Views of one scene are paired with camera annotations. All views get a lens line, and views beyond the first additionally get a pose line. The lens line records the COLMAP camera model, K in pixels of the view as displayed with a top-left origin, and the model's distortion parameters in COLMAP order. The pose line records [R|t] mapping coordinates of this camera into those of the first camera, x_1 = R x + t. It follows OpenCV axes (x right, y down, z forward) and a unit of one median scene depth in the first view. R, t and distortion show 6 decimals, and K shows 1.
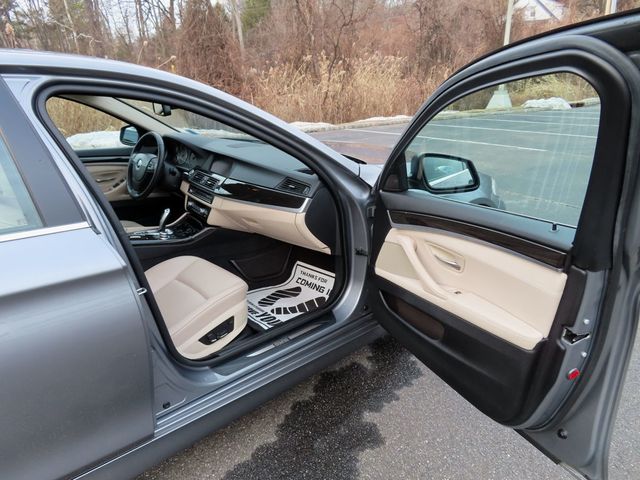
lens RADIAL K [[455.6, 0, 321.0], [0, 455.6, 243.1], [0, 0, 1]] dist [-0.013387, 0.009756]
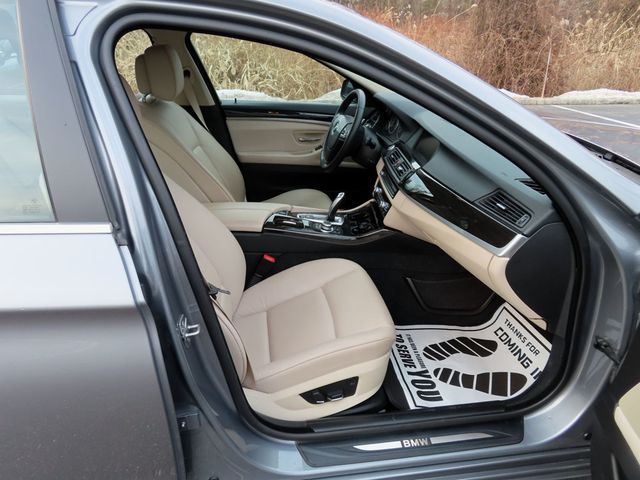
lens RADIAL K [[455.6, 0, 322.4], [0, 455.6, 242.2], [0, 0, 1]] dist [-0.013387, 0.009756]
pose [[0.826025, 0.254388, -0.502961, 0.044815], [-0.209243, 0.966987, 0.145439, -0.099535], [0.523355, -0.014895, 0.851985, 0.322009]]
